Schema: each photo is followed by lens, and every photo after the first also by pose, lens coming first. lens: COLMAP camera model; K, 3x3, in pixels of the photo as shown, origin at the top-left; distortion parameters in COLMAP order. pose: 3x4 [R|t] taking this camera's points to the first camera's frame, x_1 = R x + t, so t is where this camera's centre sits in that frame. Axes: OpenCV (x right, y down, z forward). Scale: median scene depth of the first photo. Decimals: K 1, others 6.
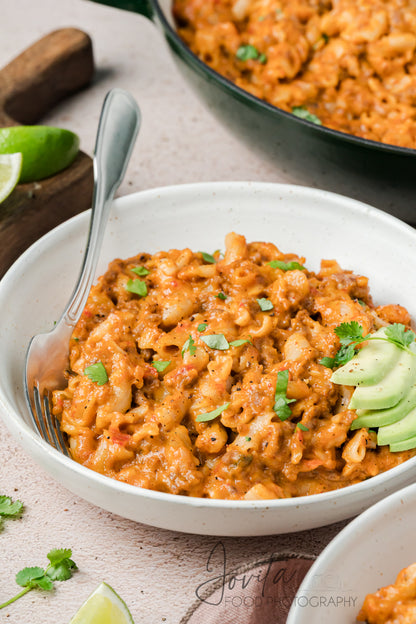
lens RADIAL K [[2529.6, 0, 208.0], [0, 2529.6, 312.0], [0, 0, 1]] dist [-0.068576, 3.911552]
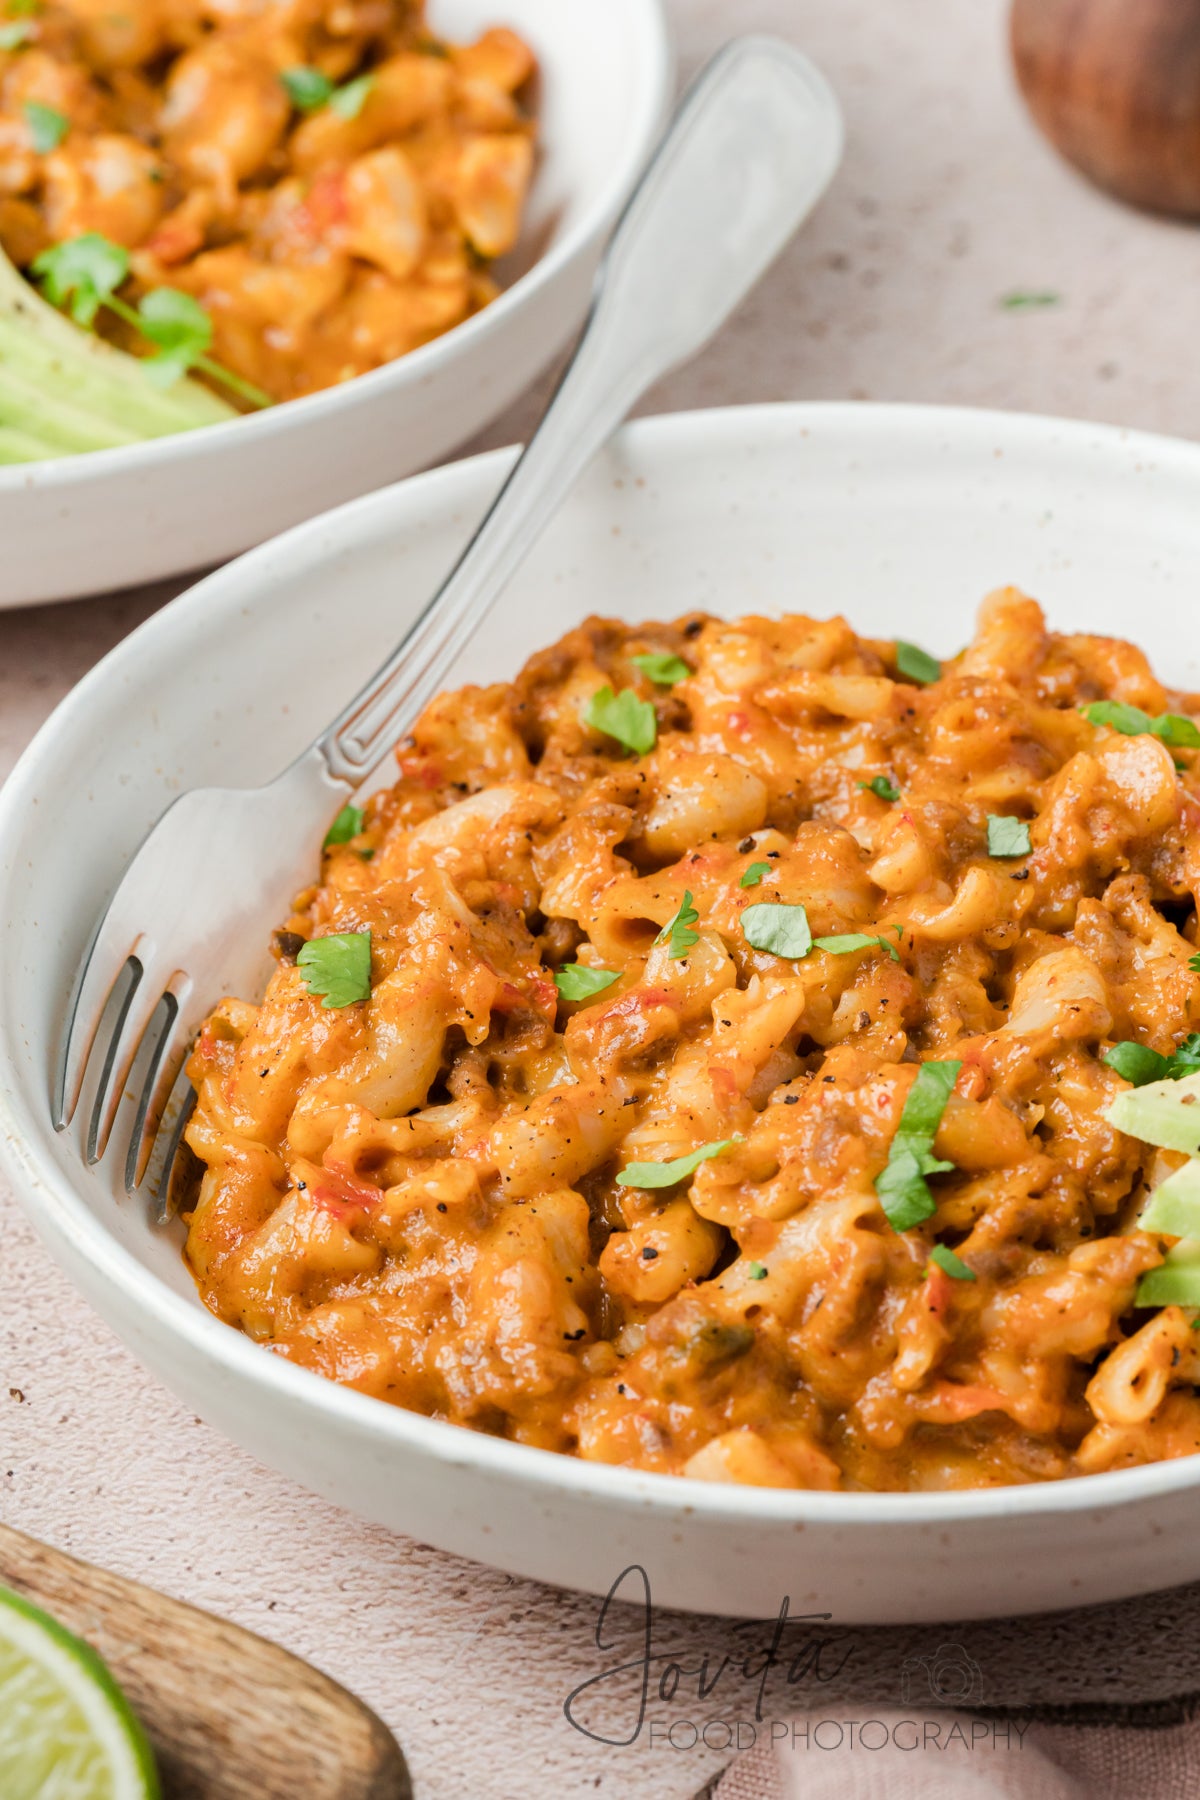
lens RADIAL K [[7297.0, 0, 600.0], [0, 7297.0, 900.0], [0, 0, 1]] dist [-0.068576, 3.911552]
pose [[0.956154, 0.157949, -0.246619, 0.187692], [-0.163206, 0.986592, -0.000886, 0.012690], [0.243172, 0.041097, 0.969112, 0.202729]]
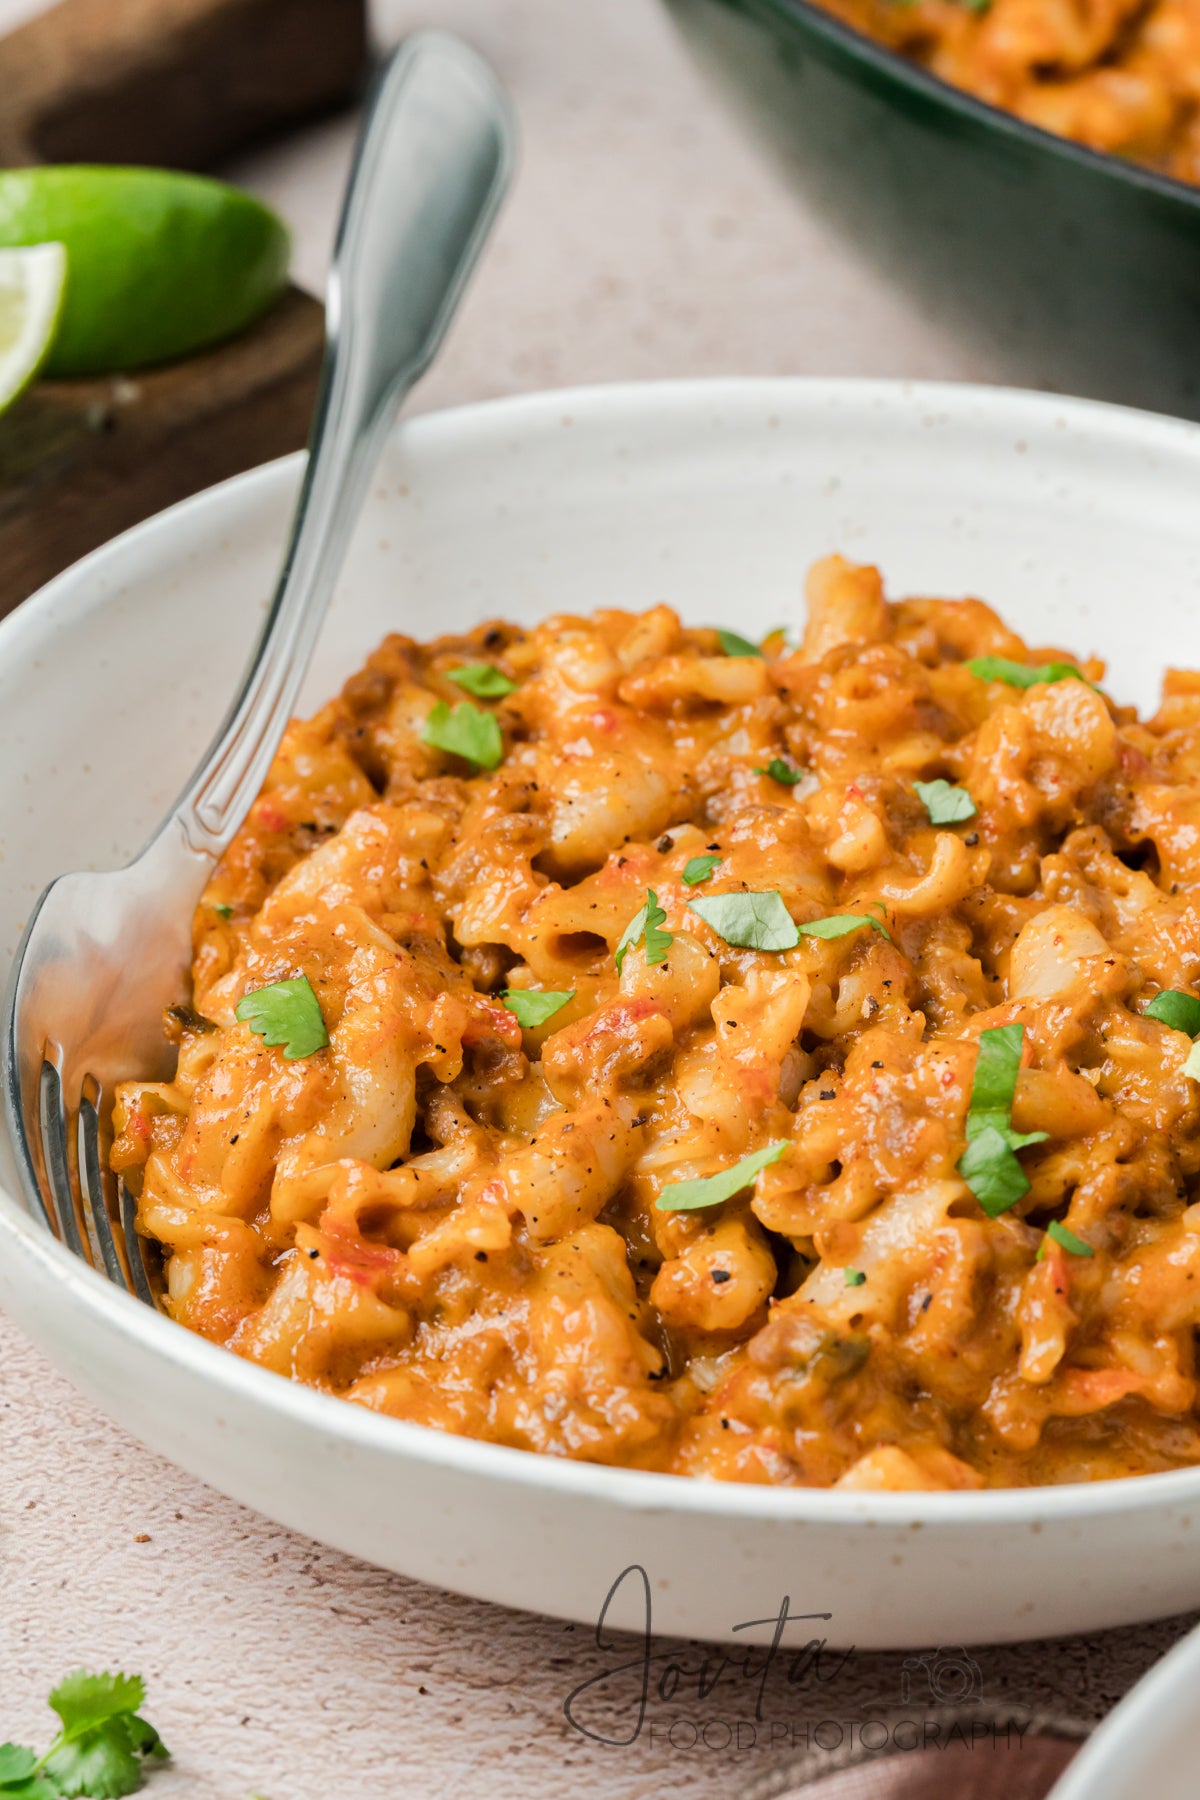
lens RADIAL K [[7297.0, 0, 600.0], [0, 7297.0, 900.0], [0, 0, 1]] dist [-0.068576, 3.911552]
pose [[0.998692, 0.038851, -0.033248, 0.012804], [-0.040915, 0.997121, -0.063843, 0.058811], [0.030672, 0.065119, 0.997406, 0.252391]]
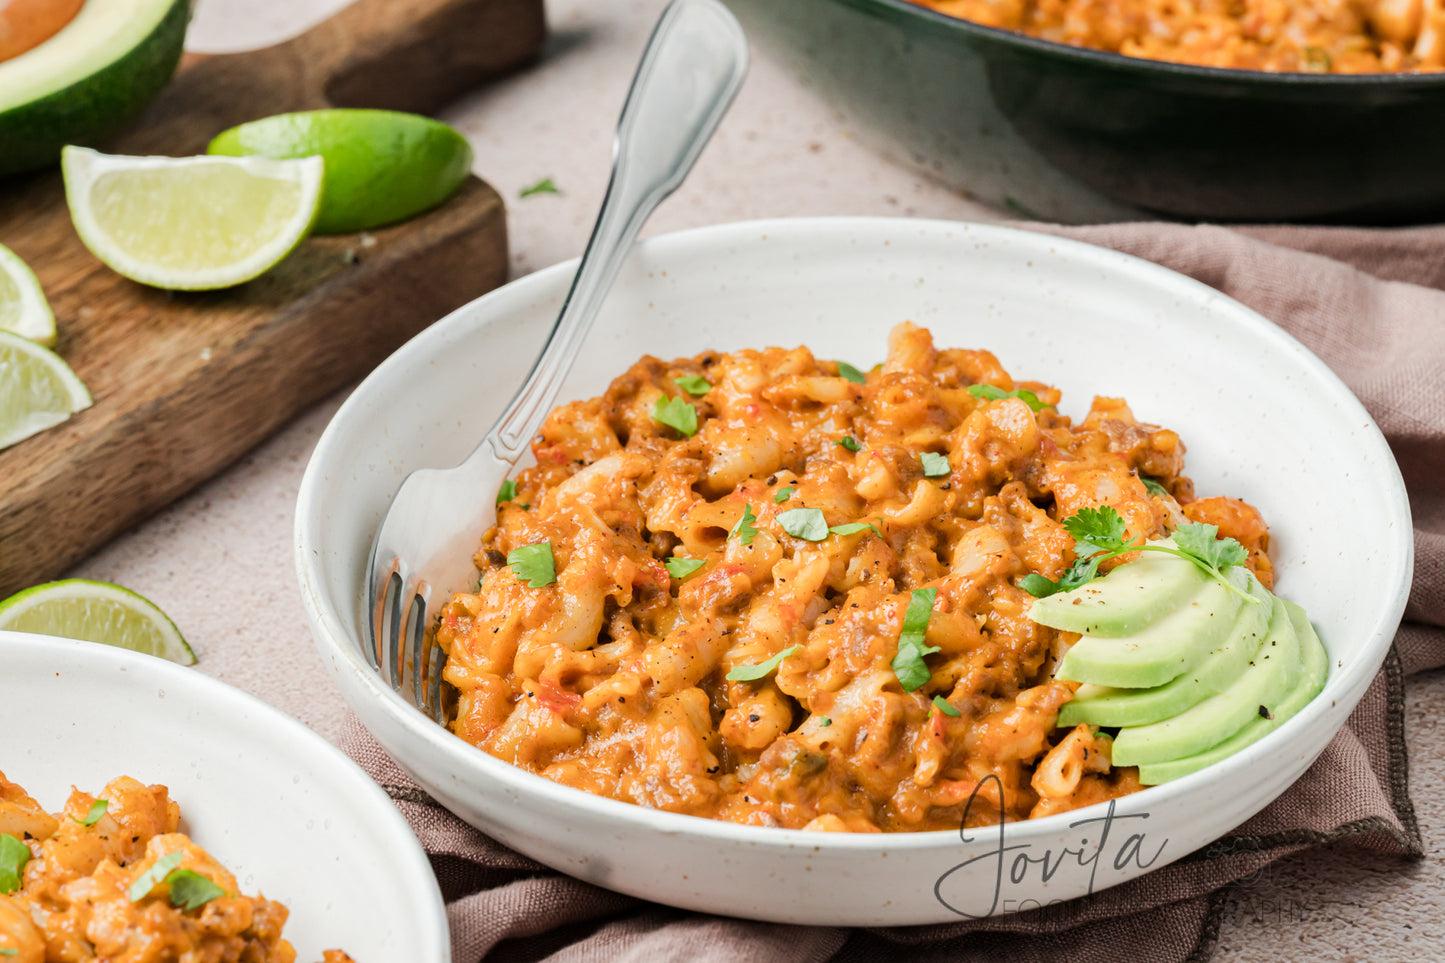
lens RADIAL K [[5857.9, 0, 722.5], [0, 5857.9, 481.5], [0, 0, 1]] dist [-0.068576, 3.911552]
pose [[0.984225, 0.084719, -0.155316, 0.153994], [-0.098124, 0.991892, -0.080763, 0.092044], [0.147214, 0.094729, 0.984558, -0.045951]]
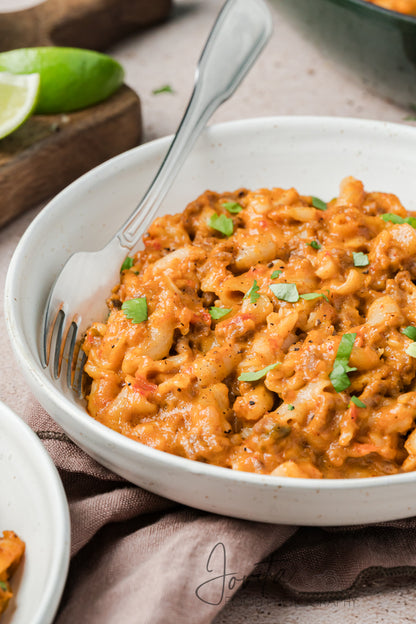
lens RADIAL K [[2529.6, 0, 208.0], [0, 2529.6, 312.0], [0, 0, 1]] dist [-0.068576, 3.911552]
pose [[0.973599, 0.127837, -0.189111, 0.137118], [-0.133753, 0.990836, -0.018806, 0.037569], [0.184974, 0.043604, 0.981776, 0.184418]]
